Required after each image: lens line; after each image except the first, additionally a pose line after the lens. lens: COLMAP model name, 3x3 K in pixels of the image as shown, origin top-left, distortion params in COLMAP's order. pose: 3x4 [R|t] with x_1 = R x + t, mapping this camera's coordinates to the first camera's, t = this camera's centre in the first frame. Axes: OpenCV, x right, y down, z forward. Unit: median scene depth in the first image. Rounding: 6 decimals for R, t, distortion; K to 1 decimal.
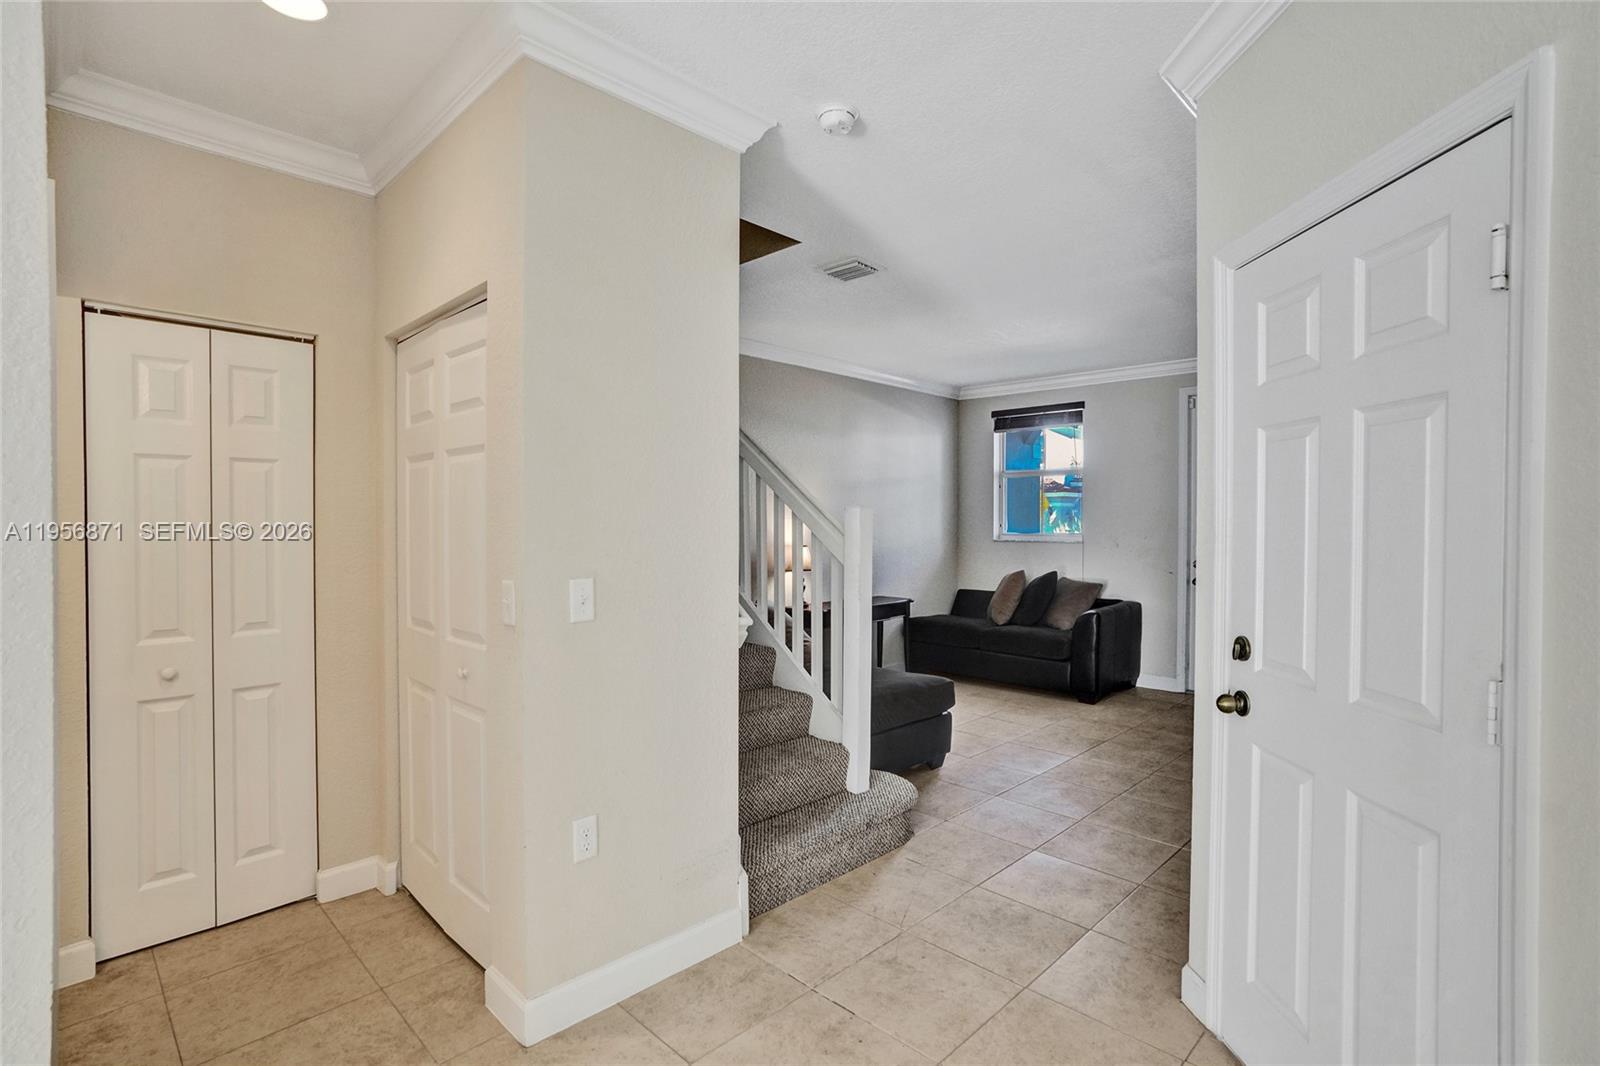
lens RADIAL K [[742.6, 0, 806.9], [0, 742.6, 523.9], [0, 0, 1]] dist [-0.051321, 0.025706]
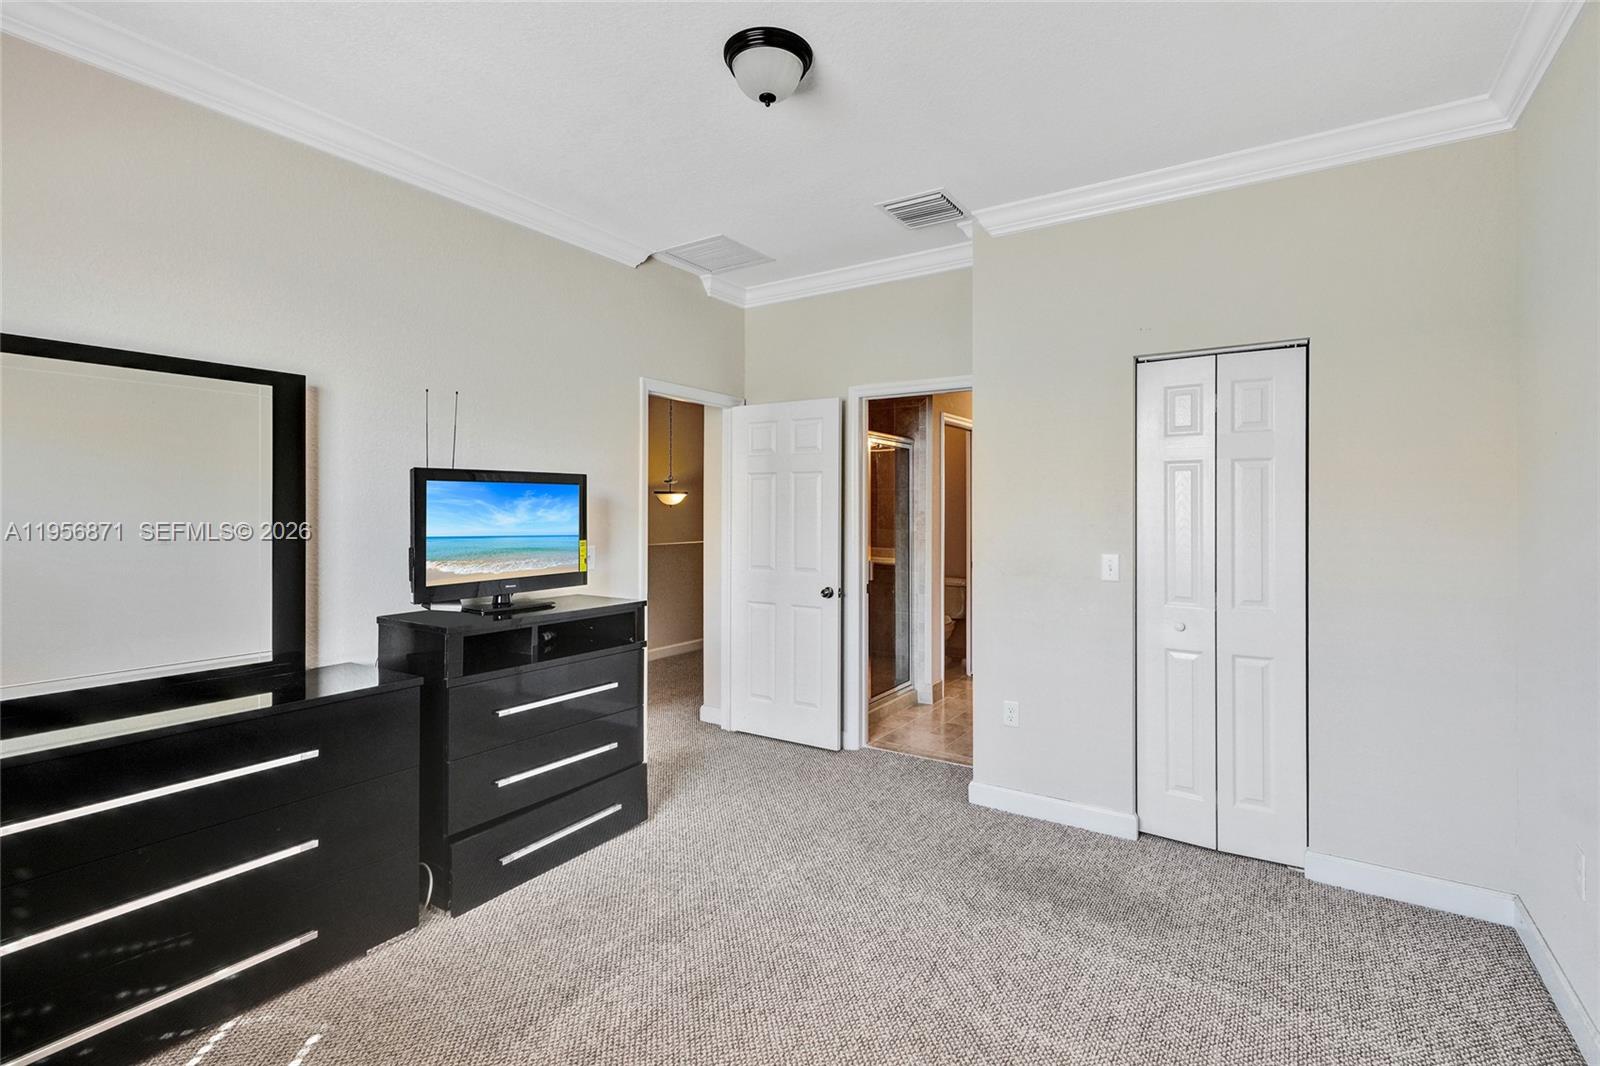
lens RADIAL K [[742.6, 0, 806.9], [0, 742.6, 523.9], [0, 0, 1]] dist [-0.051321, 0.025706]
pose [[0.212999, 0.015262, -0.976933, 0.212226], [-0.003061, 0.999884, 0.014953, -0.003037], [0.977048, -0.000195, 0.213021, 0.064769]]
